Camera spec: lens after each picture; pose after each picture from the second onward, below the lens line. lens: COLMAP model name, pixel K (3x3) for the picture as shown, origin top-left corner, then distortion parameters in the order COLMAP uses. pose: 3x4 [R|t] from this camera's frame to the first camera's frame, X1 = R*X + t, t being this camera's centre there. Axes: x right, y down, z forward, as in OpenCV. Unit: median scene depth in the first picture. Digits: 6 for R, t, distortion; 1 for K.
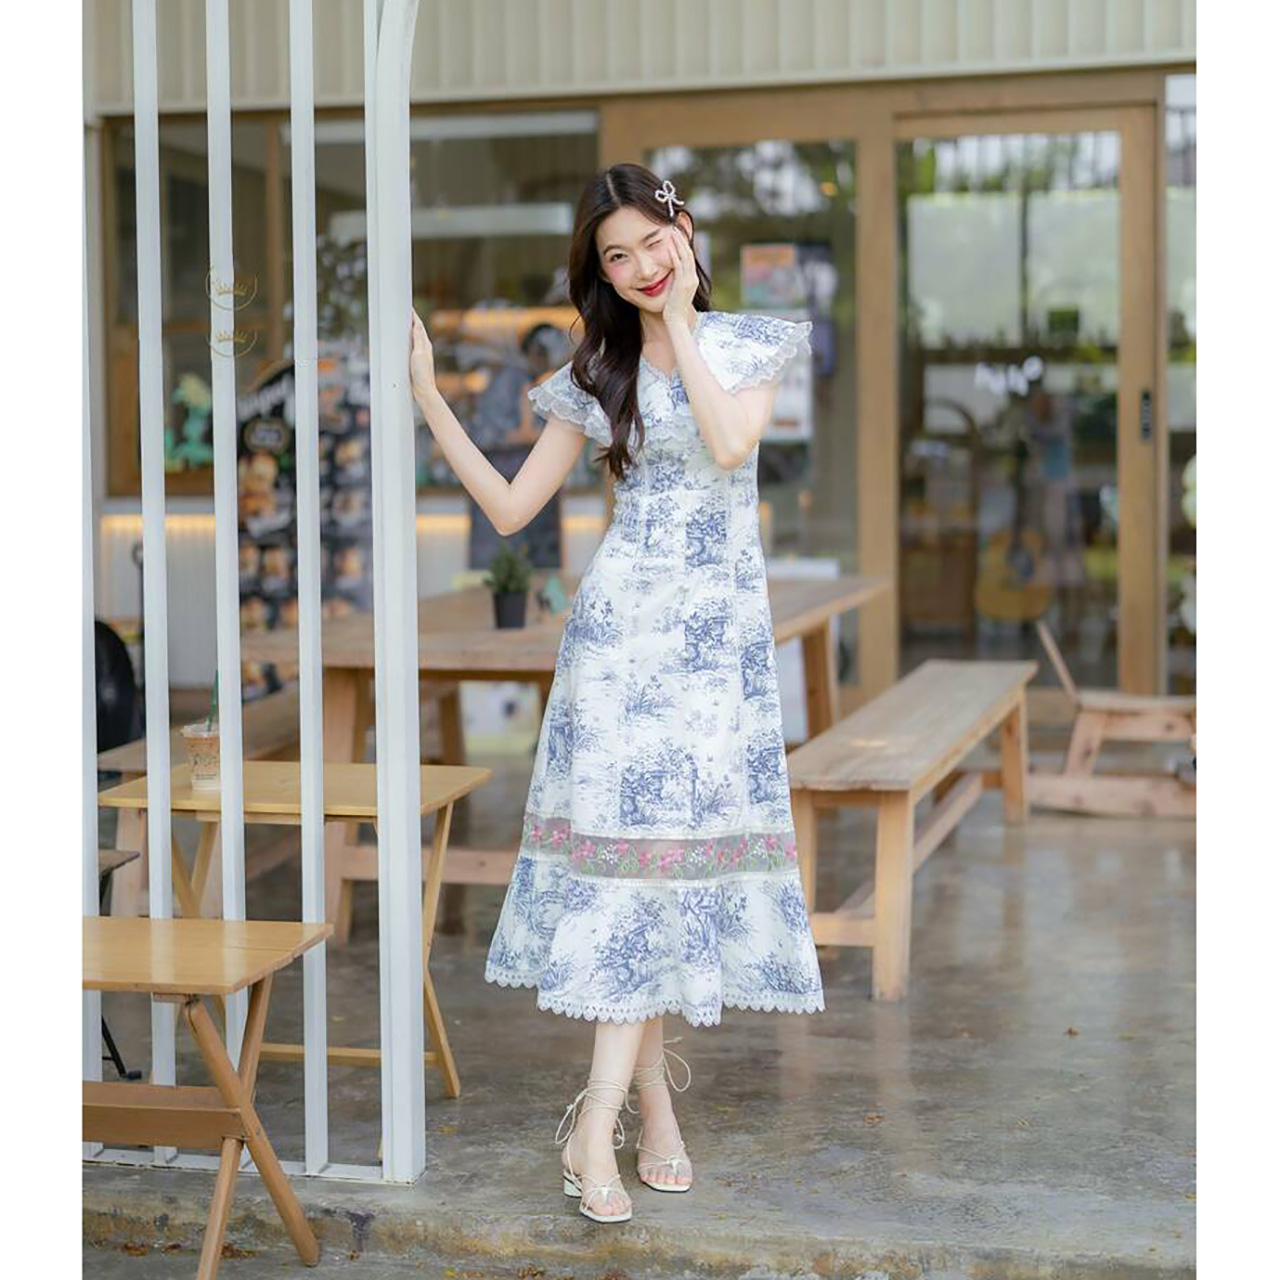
lens RADIAL K [[2630.5, 0, 621.8], [0, 2630.5, 587.0], [0, 0, 1]] dist [0.020316, 0.020807]
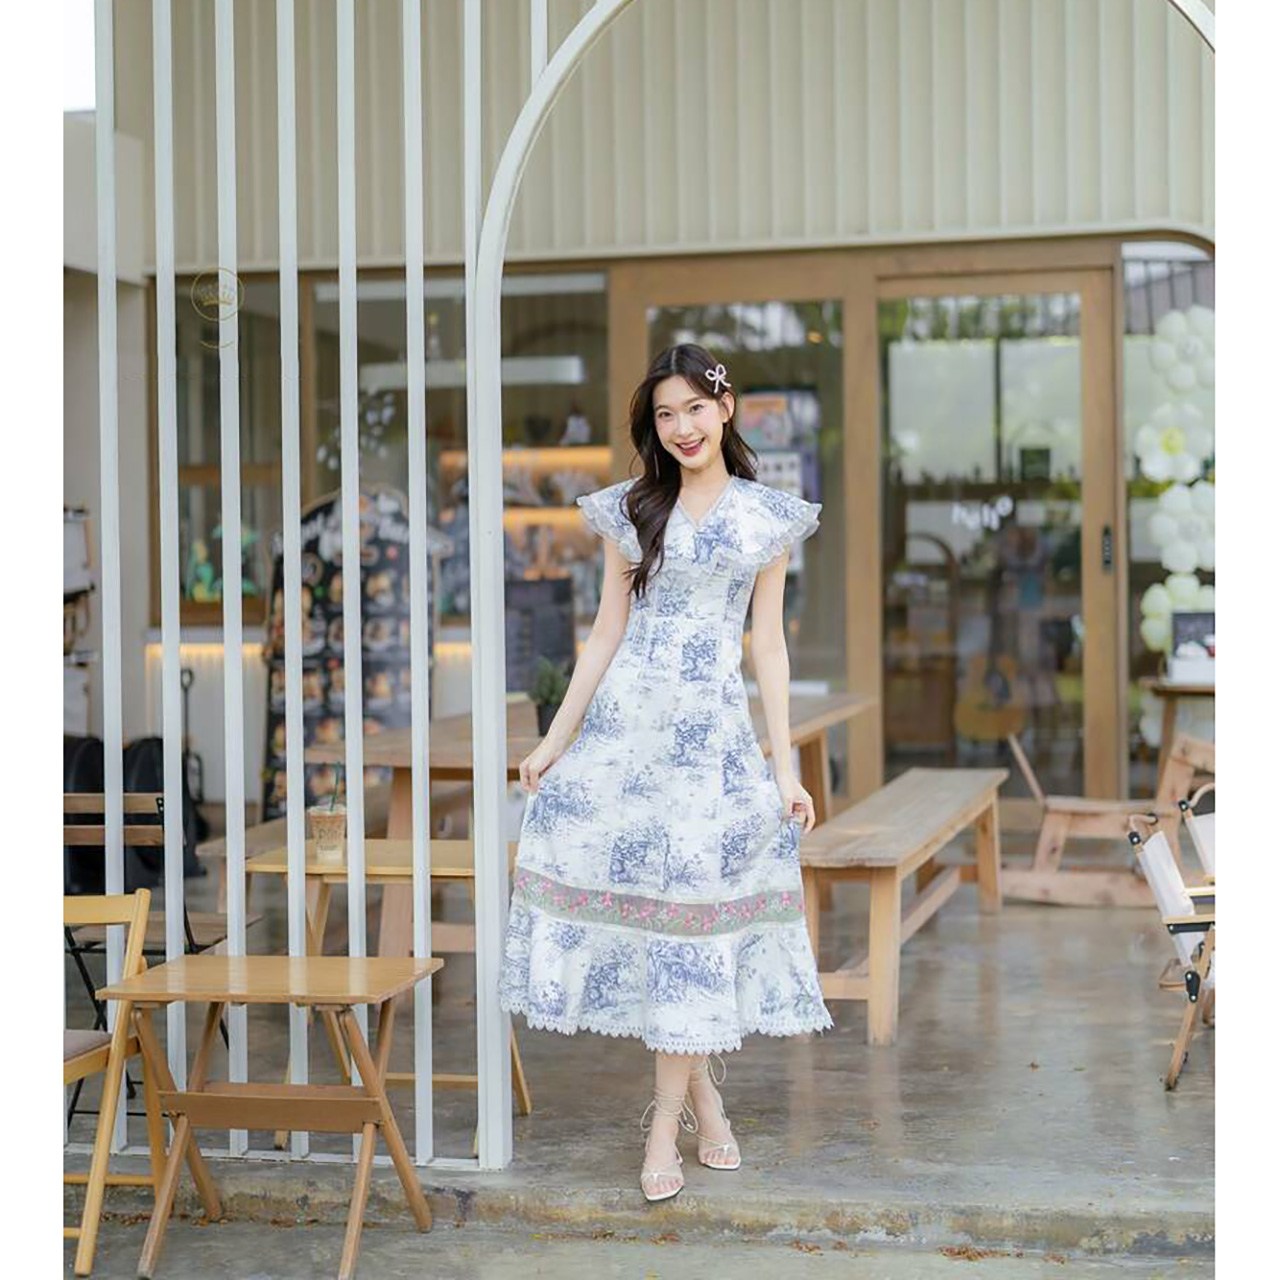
lens RADIAL K [[2897.1, 0, 640.0], [0, 2897.1, 640.0], [0, 0, 1]] dist [0.006379, 0.166346]
pose [[0.999710, -0.003294, 0.023873, -0.045533], [0.004042, 0.999500, -0.031354, 0.018389], [-0.023758, 0.031442, 0.999223, -0.371399]]
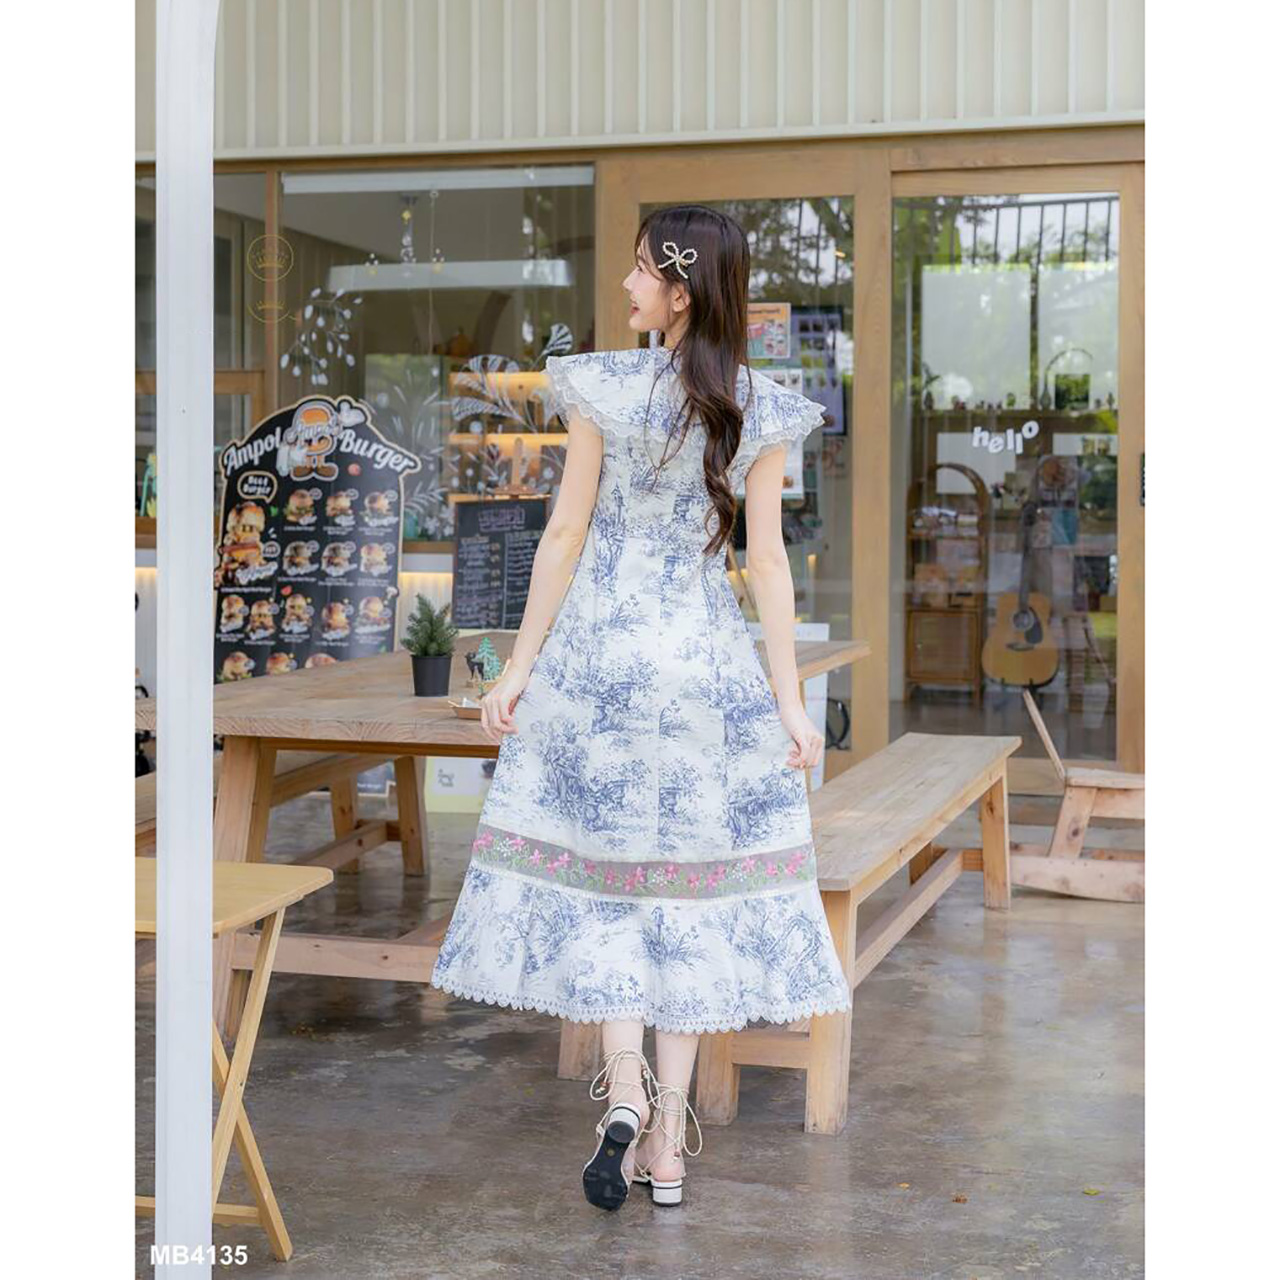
lens RADIAL K [[2257.6, 0, 677.7], [0, 2257.6, 530.4], [0, 0, 1]] dist [0.010290, 0.020712]
pose [[0.999612, 0.016109, -0.022742, 0.080962], [-0.017113, 0.998856, -0.044650, -0.010402], [0.021997, 0.045021, 0.998744, 0.288706]]
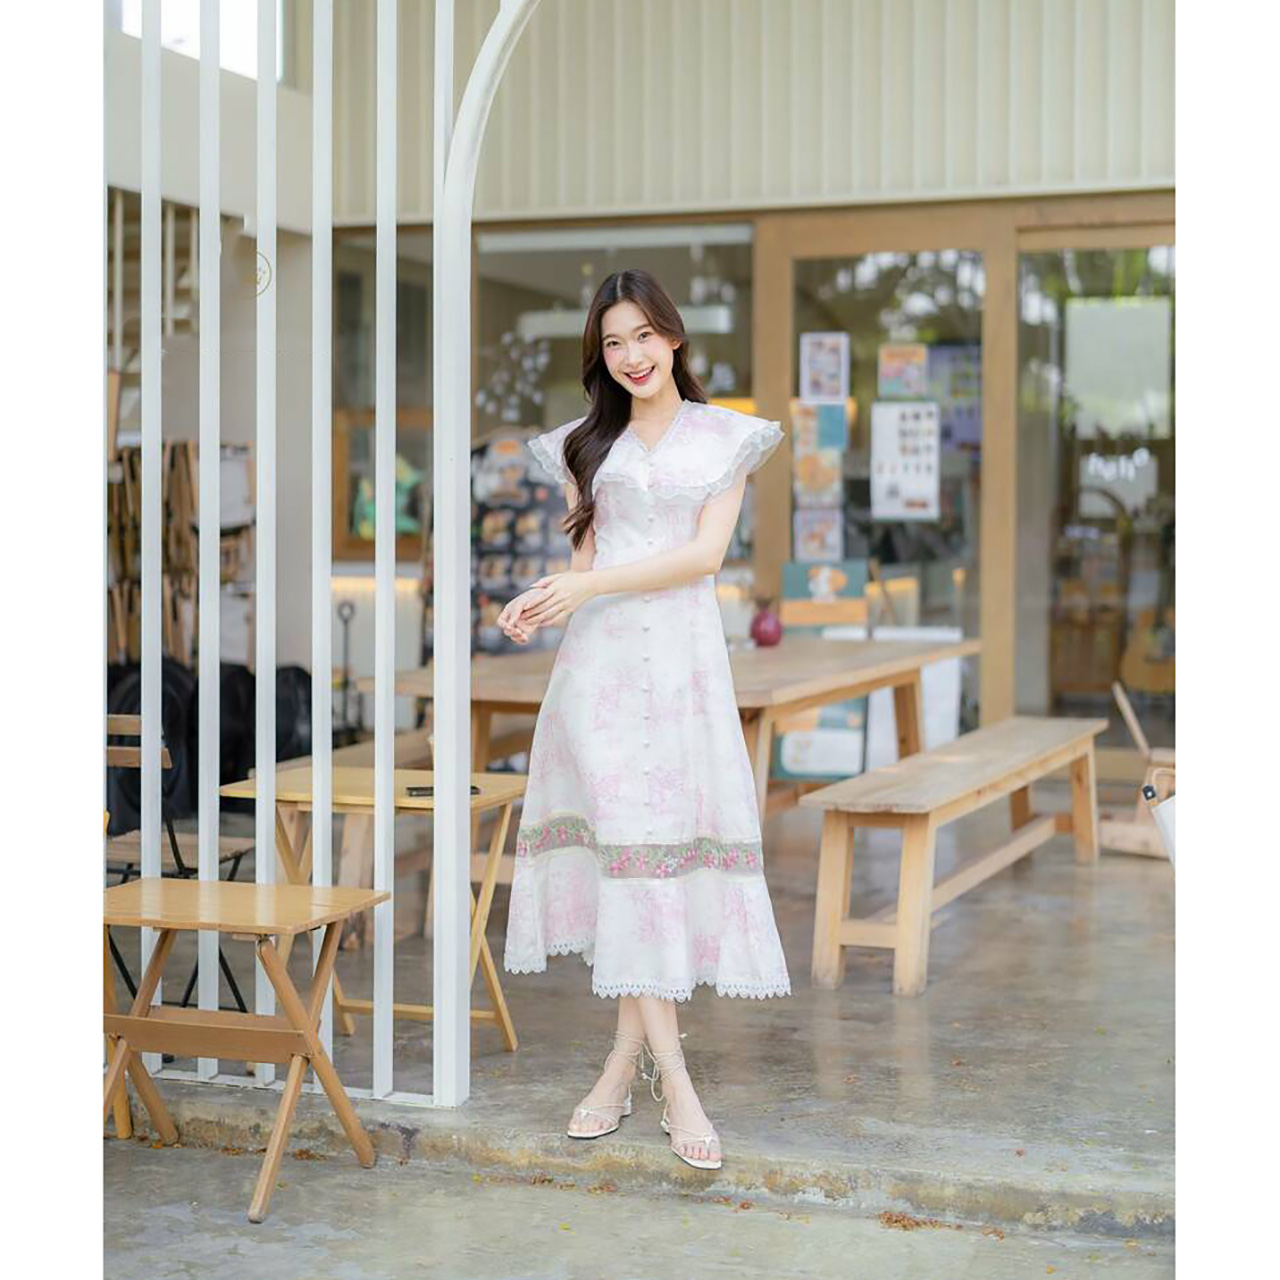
lens RADIAL K [[2630.5, 0, 621.8], [0, 2630.5, 587.0], [0, 0, 1]] dist [0.020316, 0.020807]
pose [[0.992322, 0.018229, -0.122330, 0.139545], [-0.022368, 0.999220, -0.032546, 0.021302], [0.121641, 0.035032, 0.991956, -0.211800]]
